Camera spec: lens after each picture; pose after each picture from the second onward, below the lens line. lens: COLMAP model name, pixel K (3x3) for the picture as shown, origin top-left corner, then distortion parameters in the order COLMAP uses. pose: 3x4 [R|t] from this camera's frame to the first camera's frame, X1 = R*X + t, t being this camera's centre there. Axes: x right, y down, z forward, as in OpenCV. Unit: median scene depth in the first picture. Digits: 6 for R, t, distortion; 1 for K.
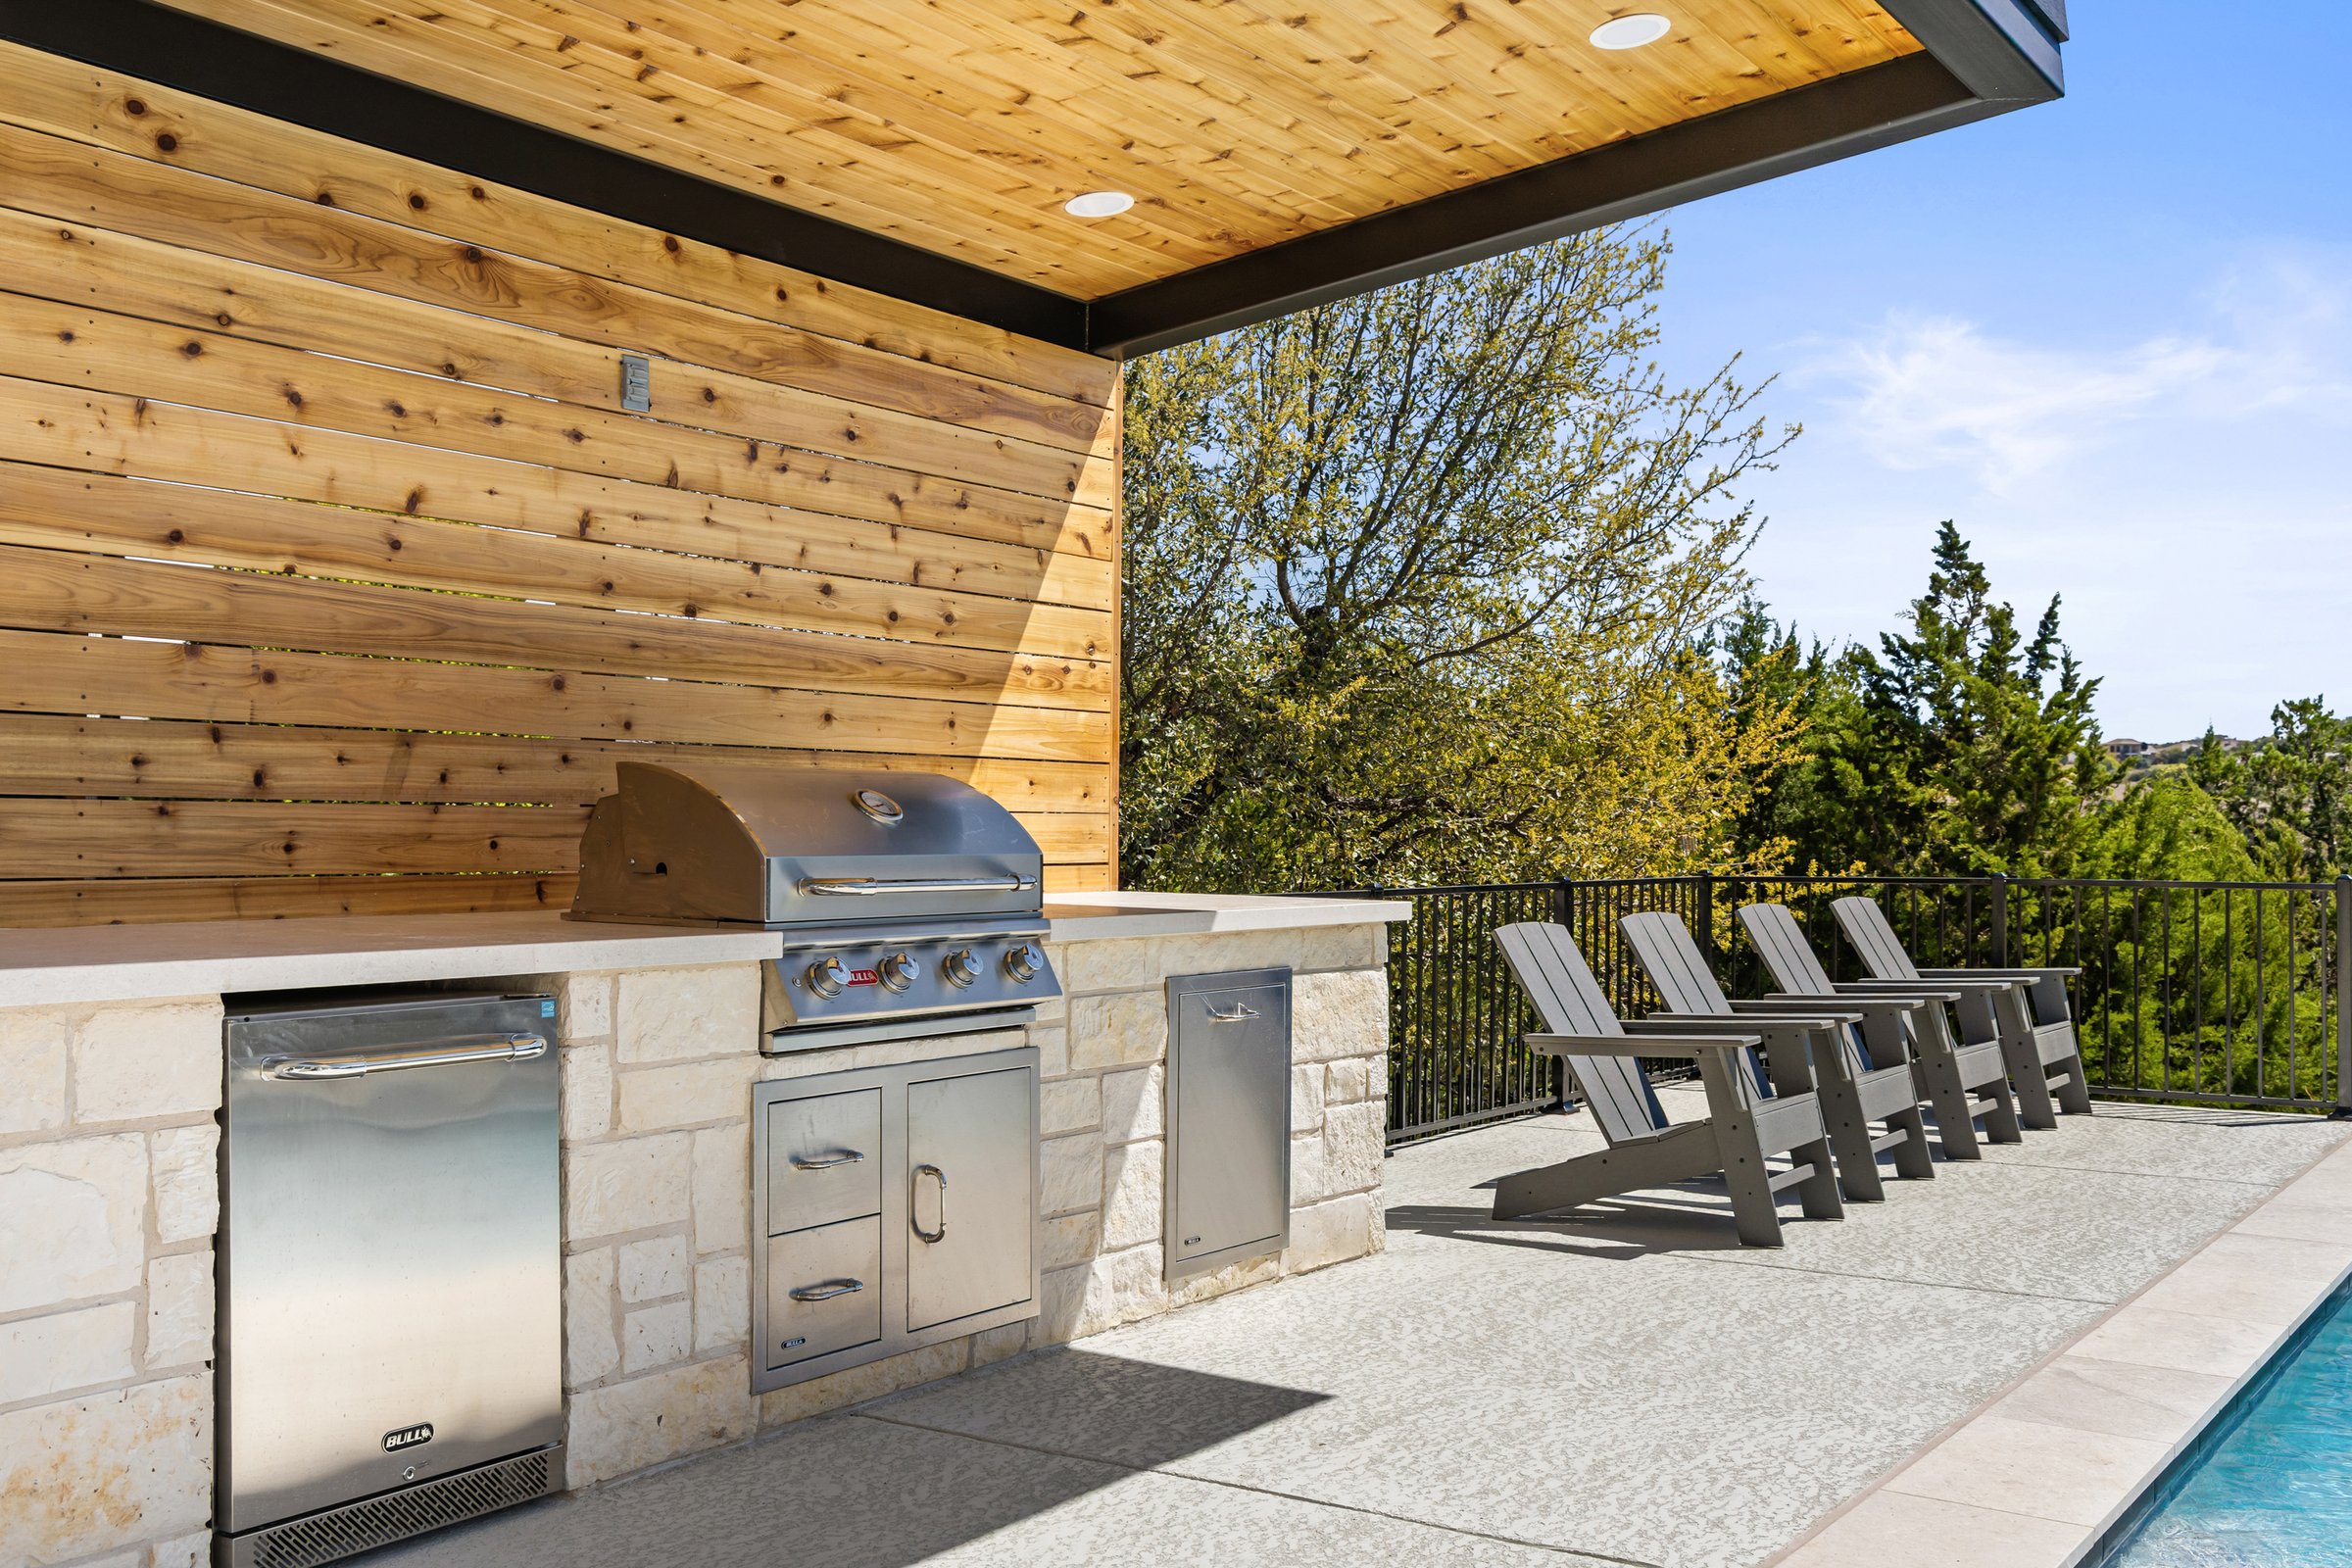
lens RADIAL K [[2312.6, 0, 1176.0], [0, 2312.6, 784.0], [0, 0, 1]] dist [0.005116, -0.001696]
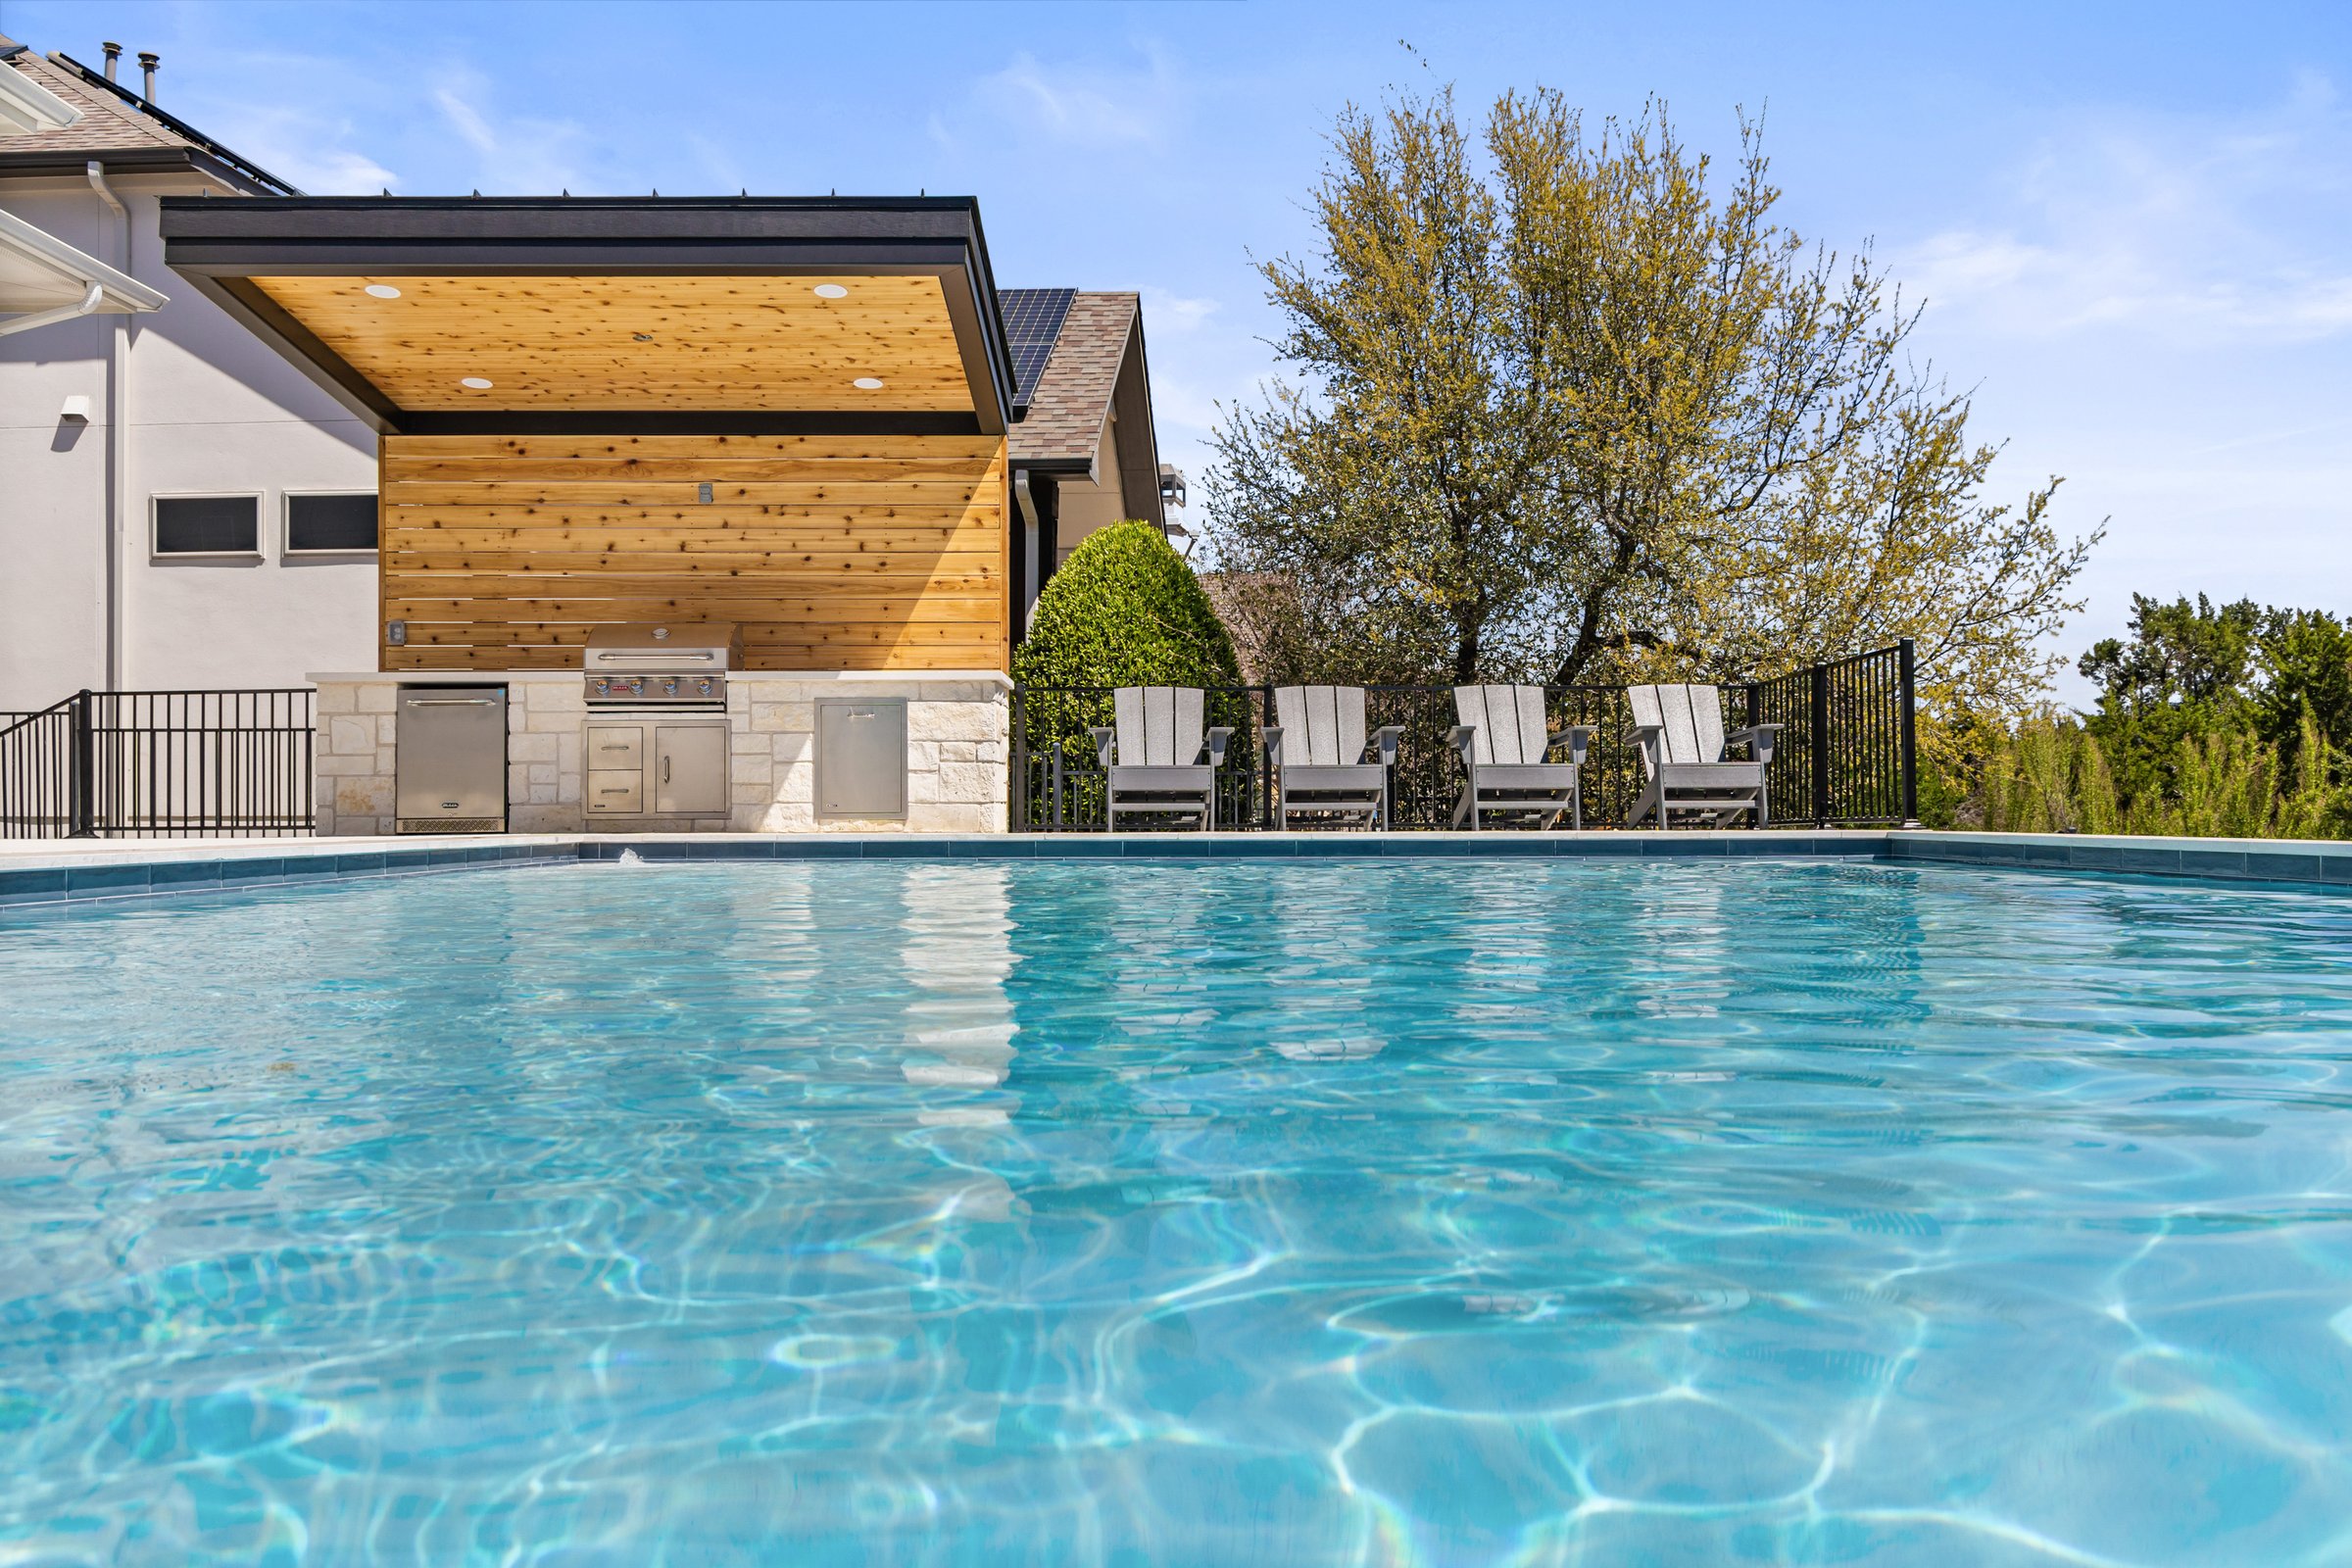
lens RADIAL K [[1993.3, 0, 1176.0], [0, 1993.3, 784.0], [0, 0, 1]] dist [0.005074, 0.004960]
pose [[0.575748, -0.023813, -0.817281, 1.915046], [0.021500, 0.999671, -0.013982, 0.207668], [0.817345, -0.009522, 0.576070, 0.075929]]
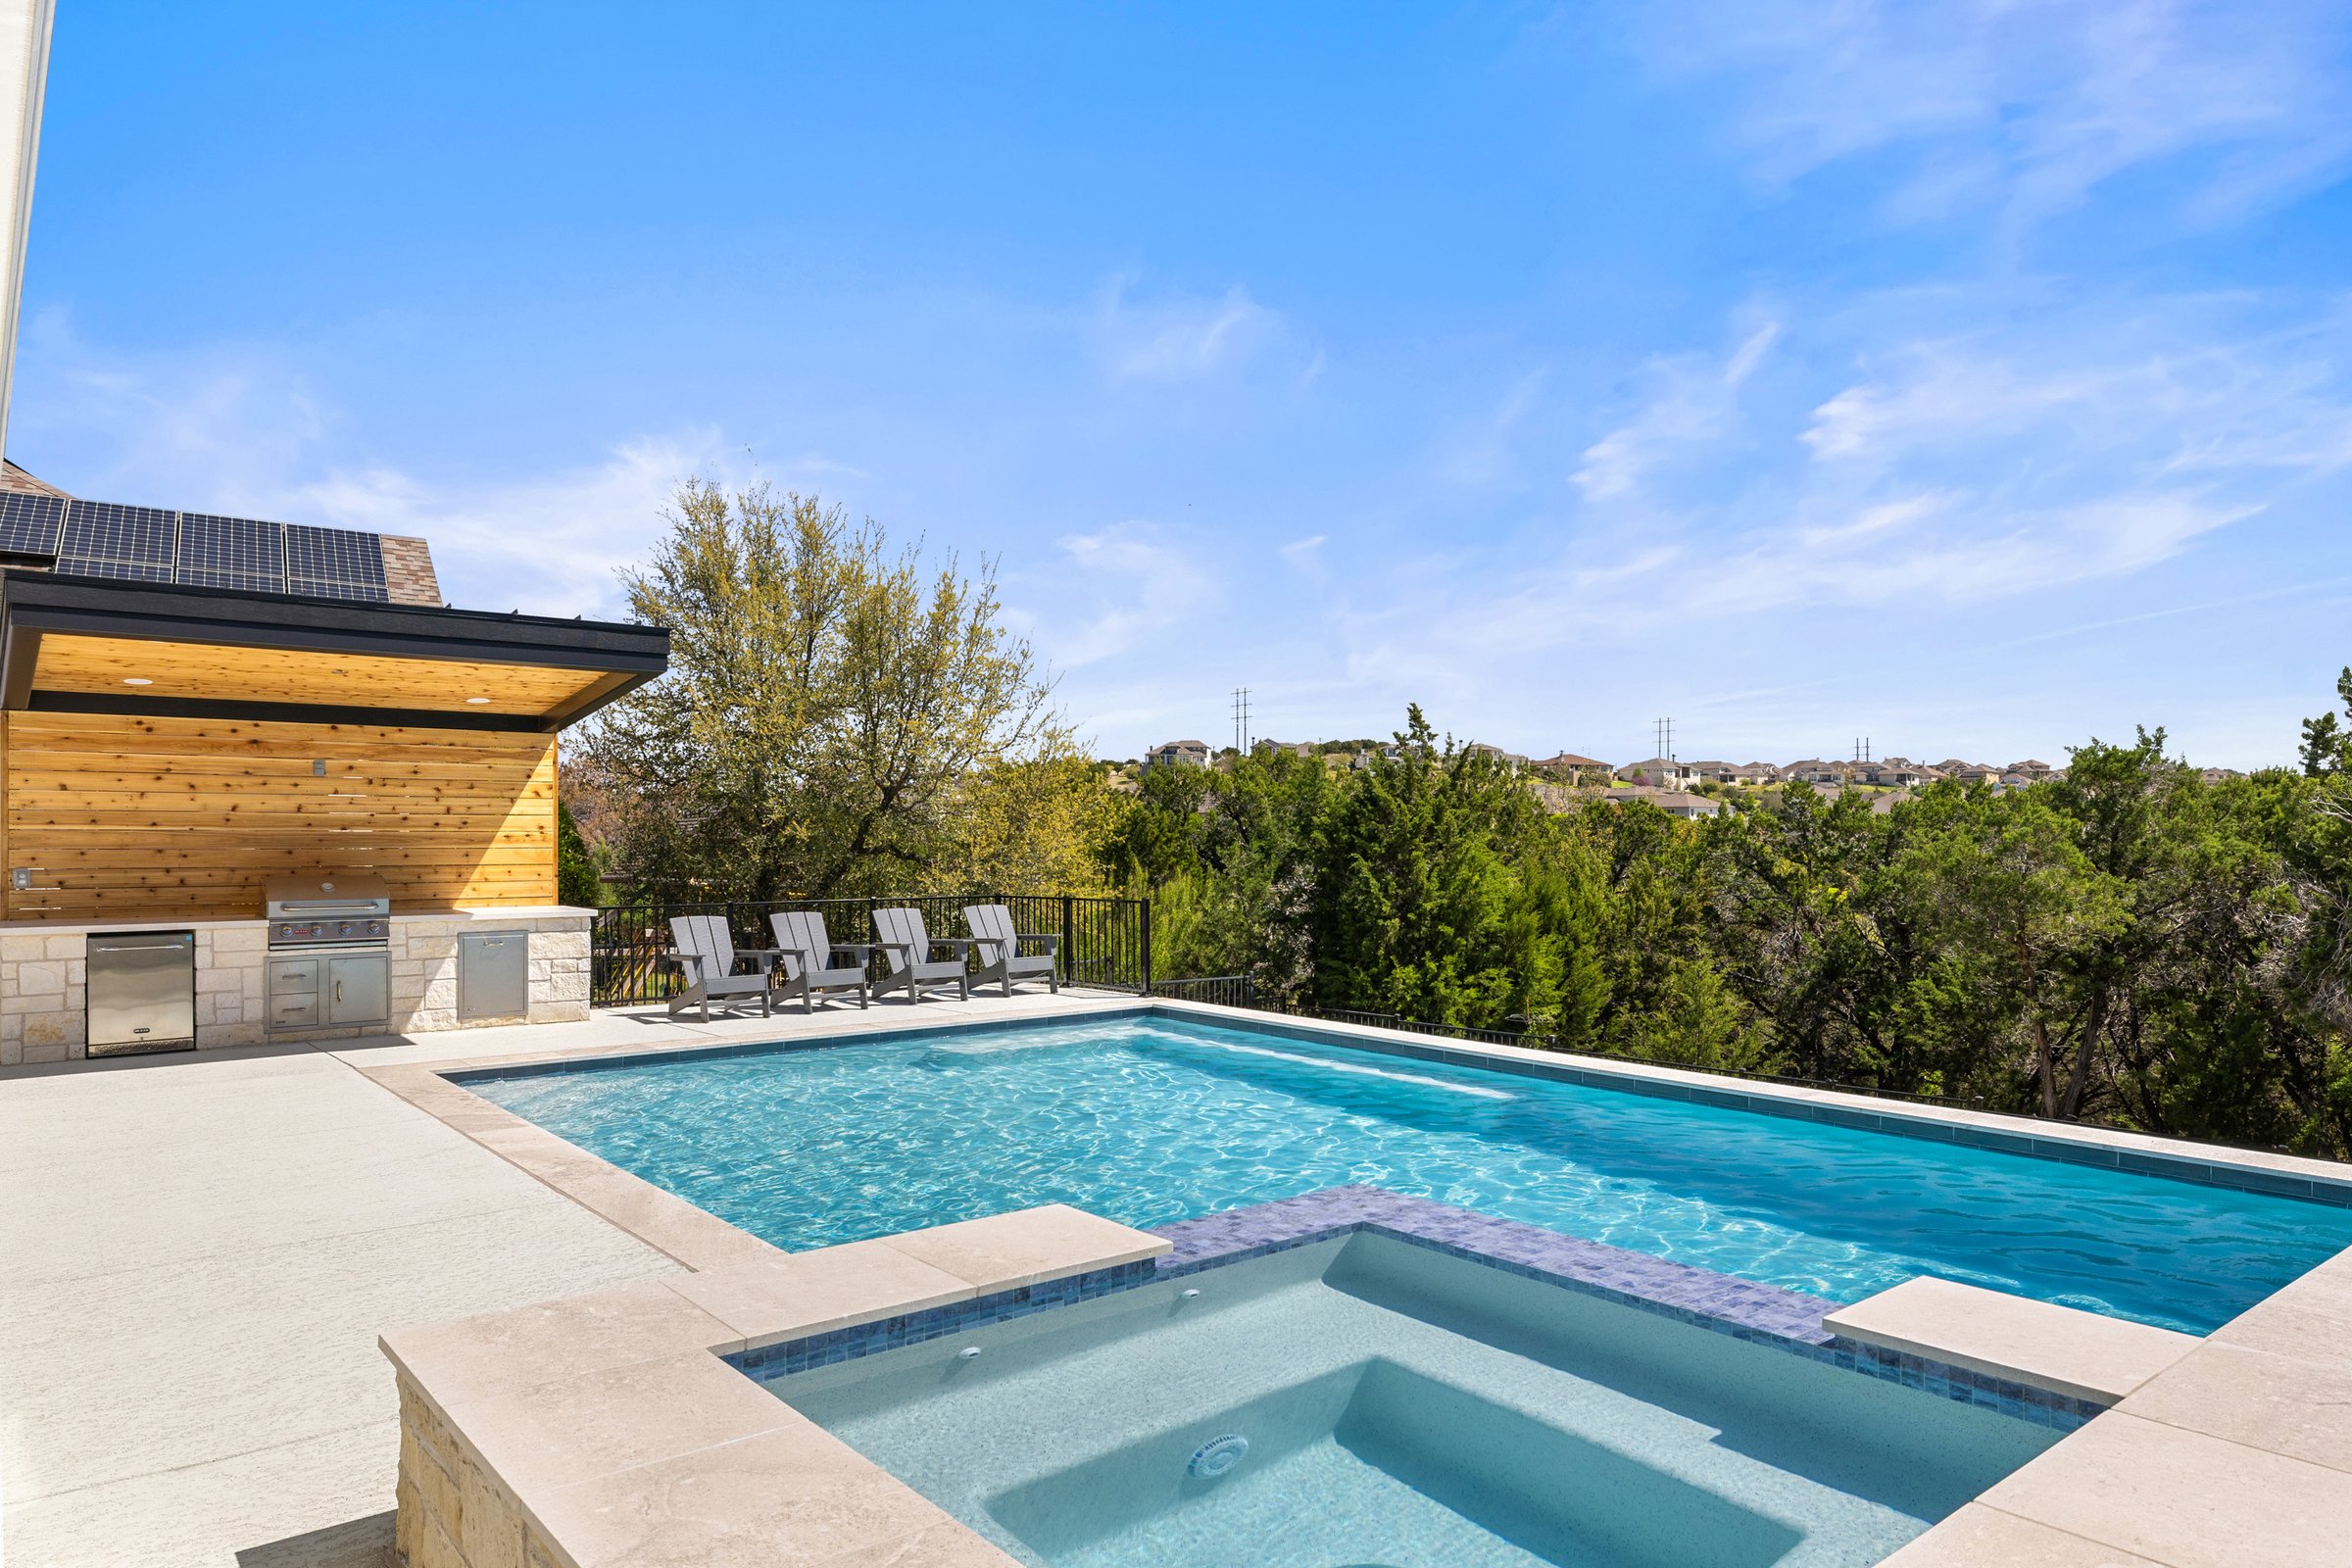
lens RADIAL K [[1494.3, 0, 1187.0], [0, 1494.3, 833.1], [0, 0, 1]] dist [0.000339, 0.001627]
pose [[0.961787, -0.007394, -0.273699, 1.613916], [0.011398, 0.999850, 0.013042, -0.080654], [0.273562, -0.015664, 0.961727, -0.831274]]
